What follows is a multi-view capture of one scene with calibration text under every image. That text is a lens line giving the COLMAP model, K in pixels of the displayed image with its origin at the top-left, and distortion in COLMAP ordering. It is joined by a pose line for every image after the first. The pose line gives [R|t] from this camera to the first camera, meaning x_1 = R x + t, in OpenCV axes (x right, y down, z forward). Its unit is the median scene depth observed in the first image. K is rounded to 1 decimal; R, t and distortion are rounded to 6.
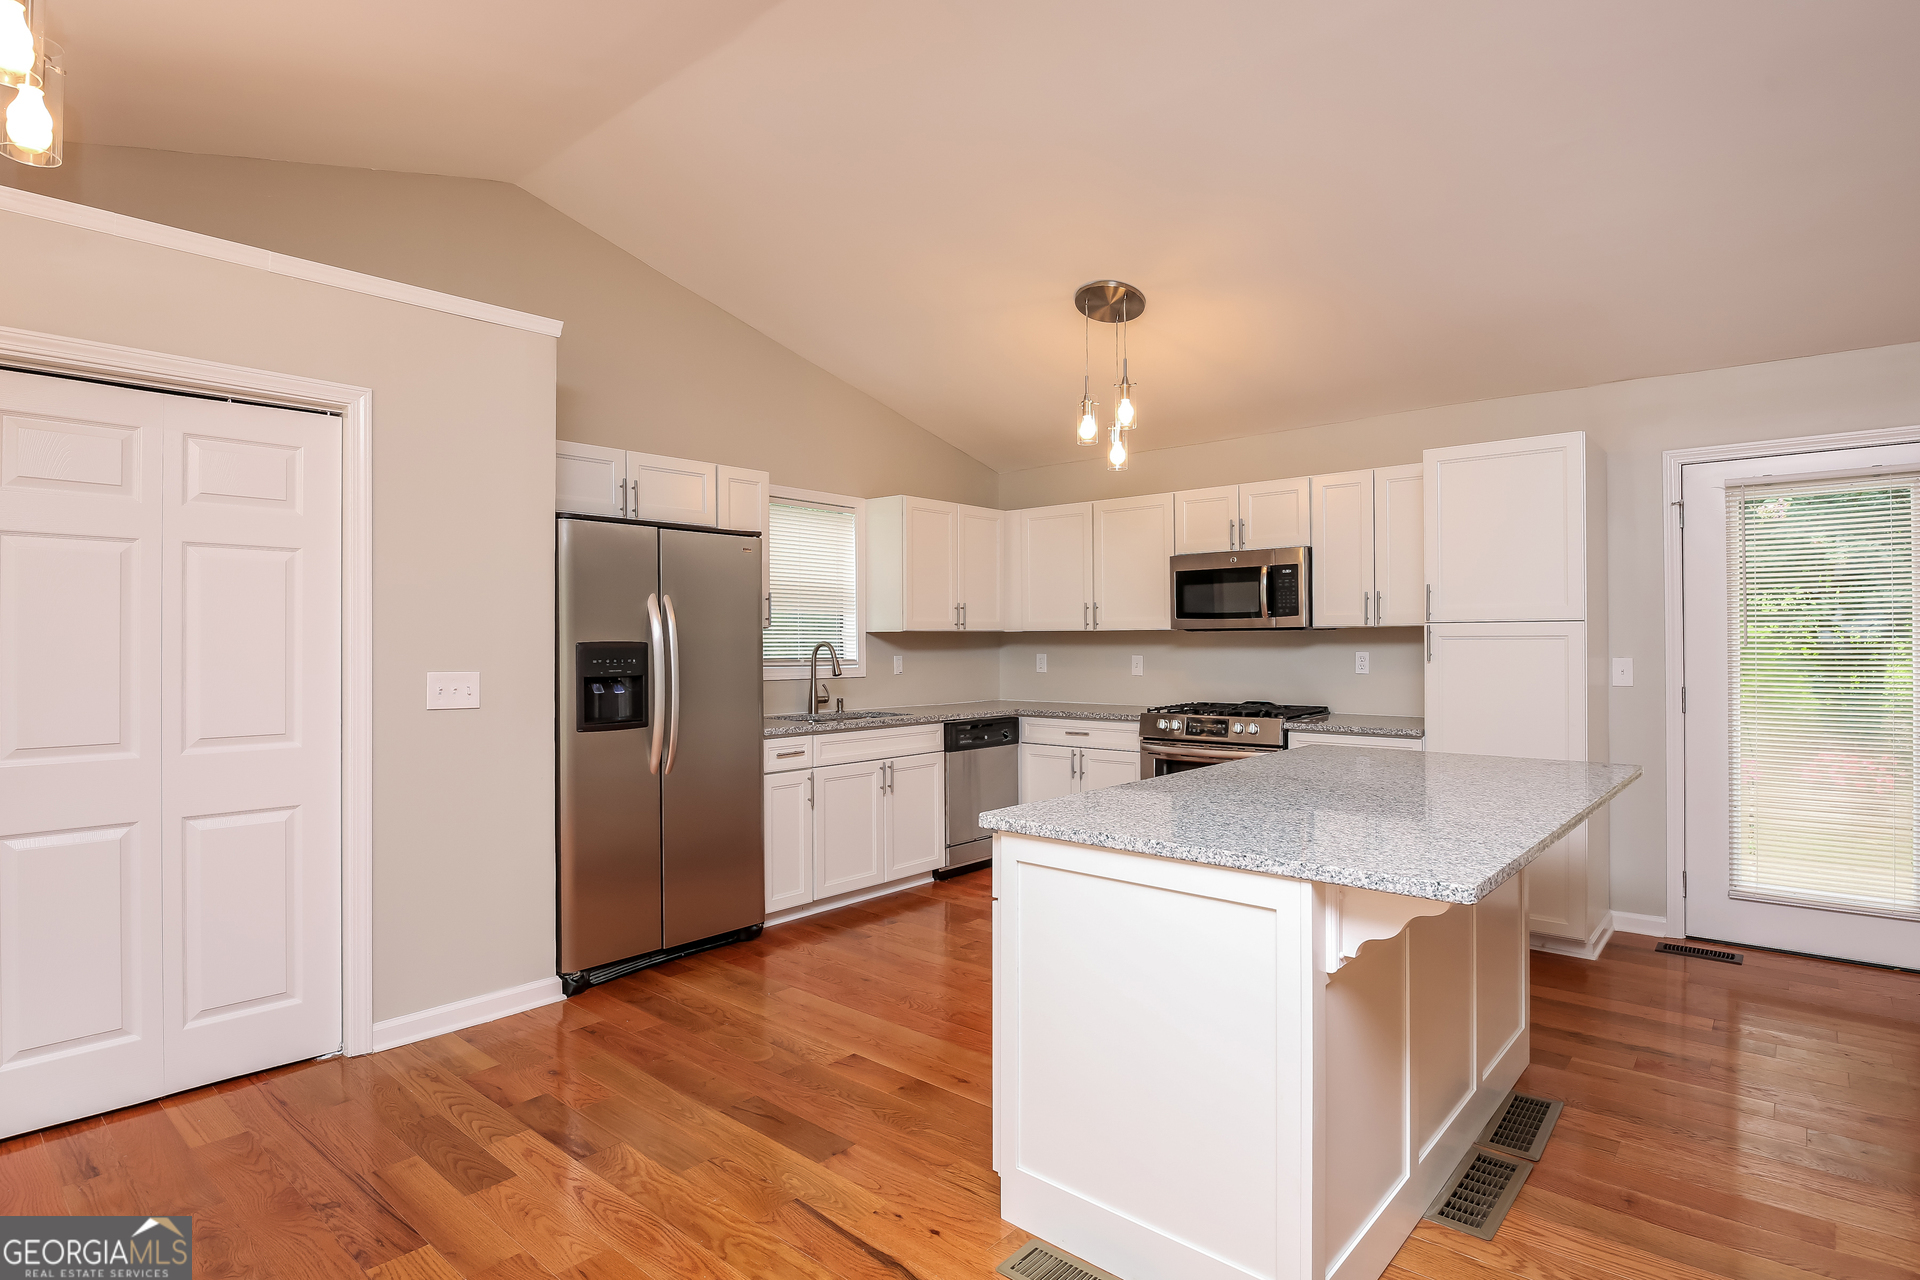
lens RADIAL K [[990.1, 0, 959.2], [0, 990.1, 633.8], [0, 0, 1]] dist [-0.017193, -0.000655]
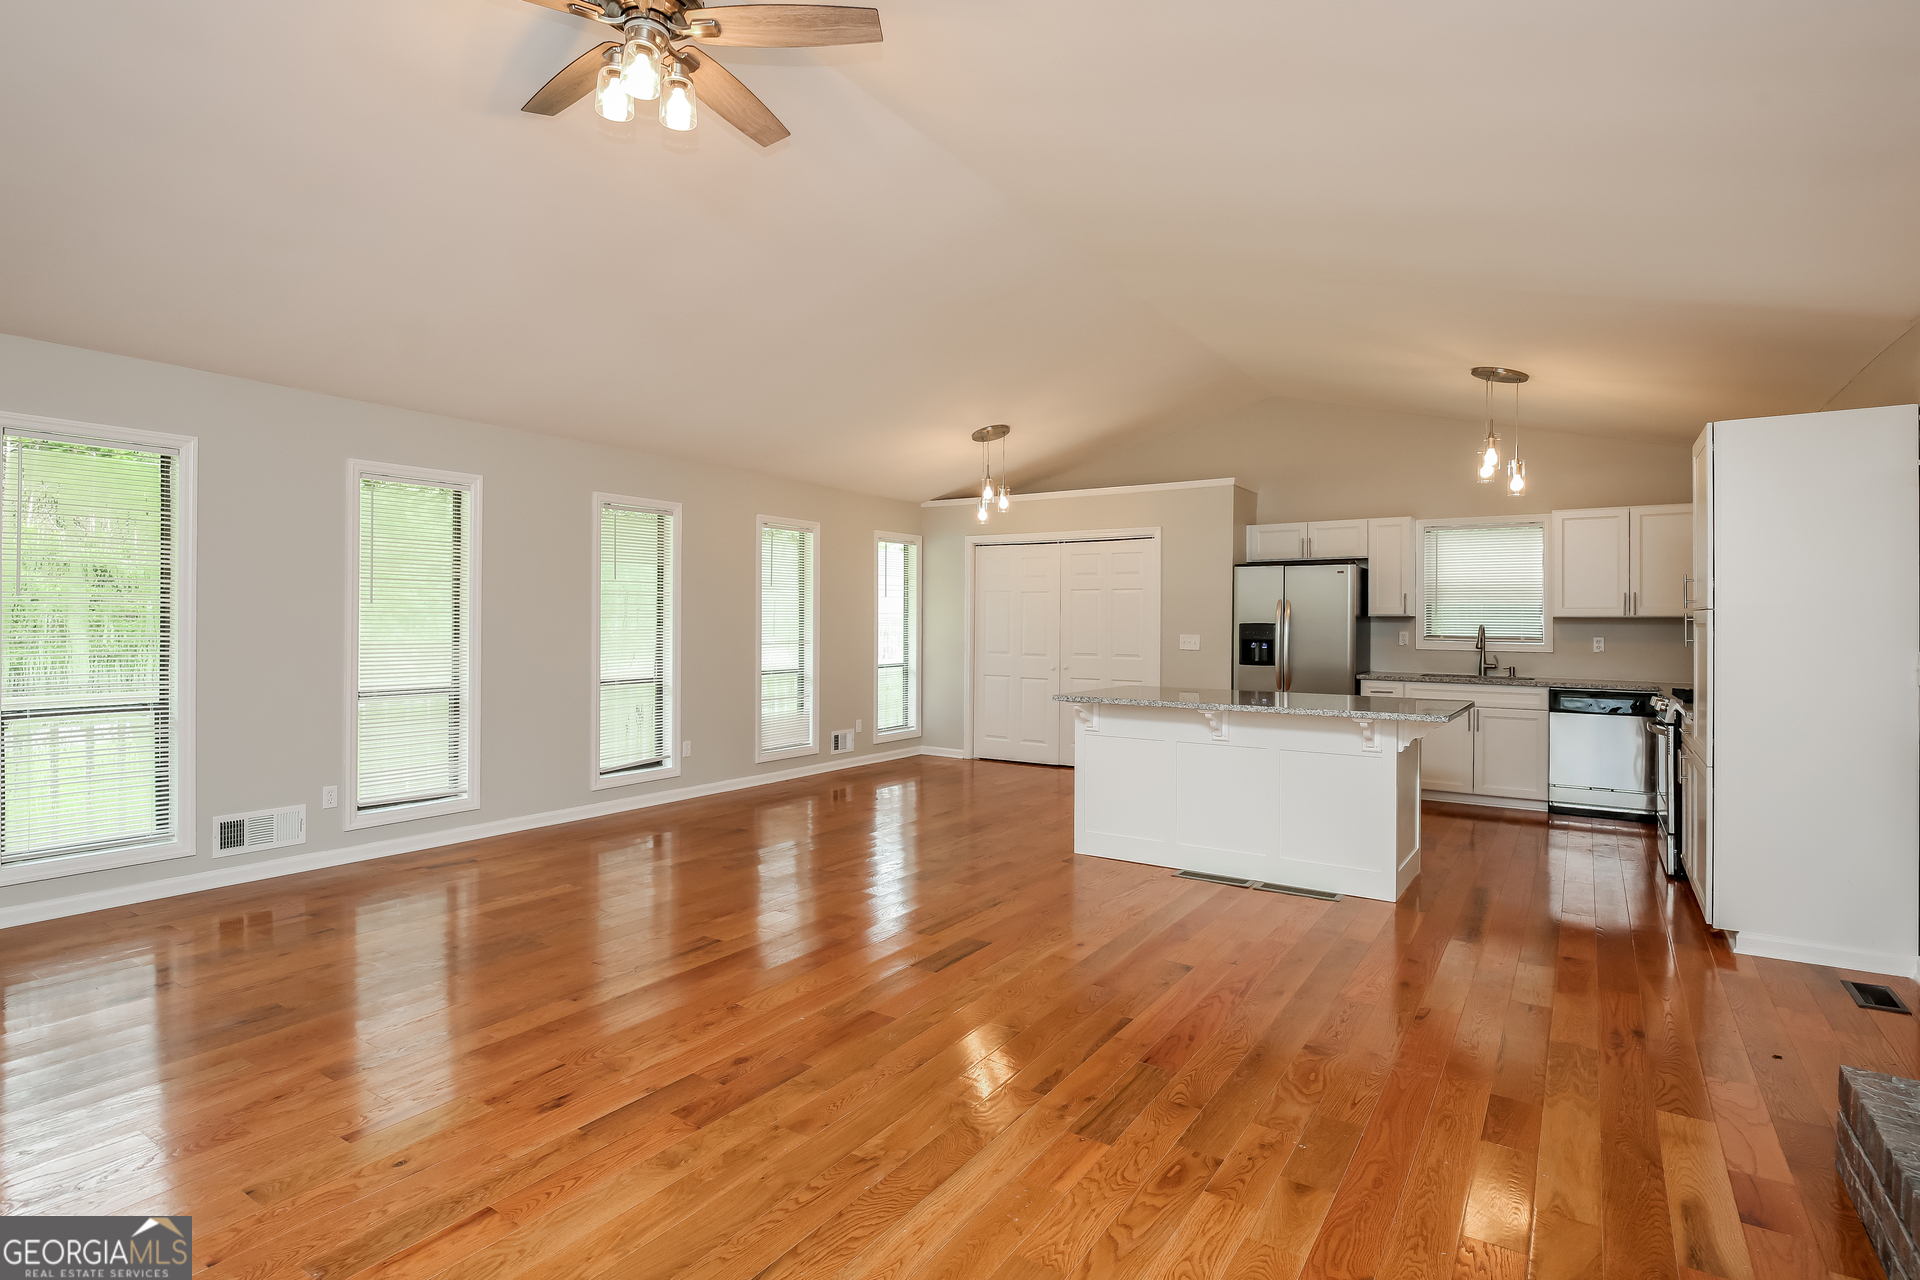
lens RADIAL K [[956.6, 0, 960.8], [0, 956.6, 609.7], [0, 0, 1]] dist [-0.002424, -0.000938]
pose [[0.137765, -0.005916, -0.990447, 1.401609], [0.001137, 0.999982, -0.005815, -0.007878], [0.990464, -0.000325, 0.137769, 0.092682]]
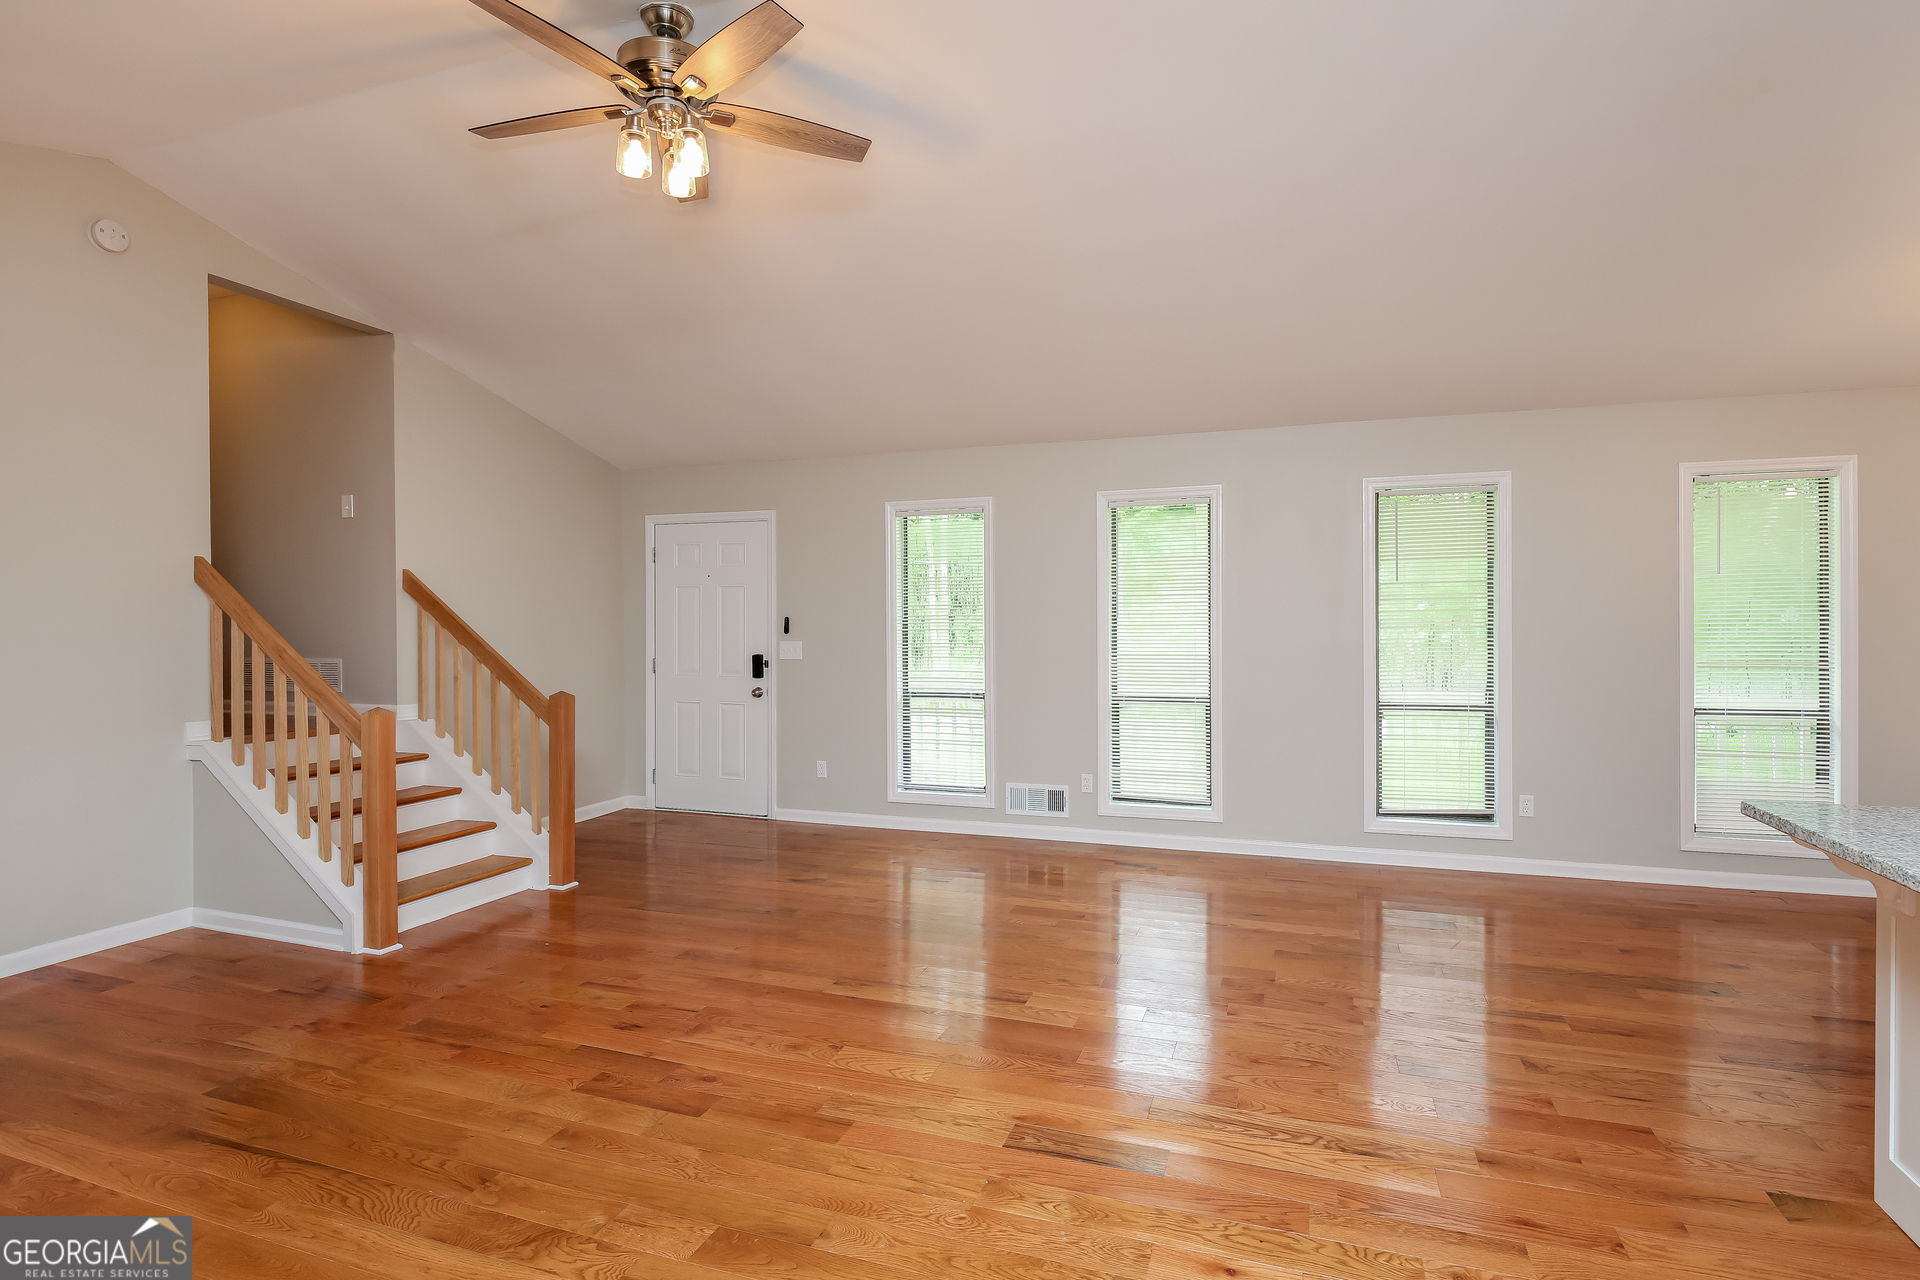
lens RADIAL K [[952.9, 0, 985.0], [0, 952.9, 627.8], [0, 0, 1]] dist [-0.017164, -0.000483]
pose [[-0.923853, 0.005778, -0.382703, 0.790309], [0.009821, 0.999915, -0.008611, -0.000505], [0.382620, -0.011713, -0.923831, 0.711375]]
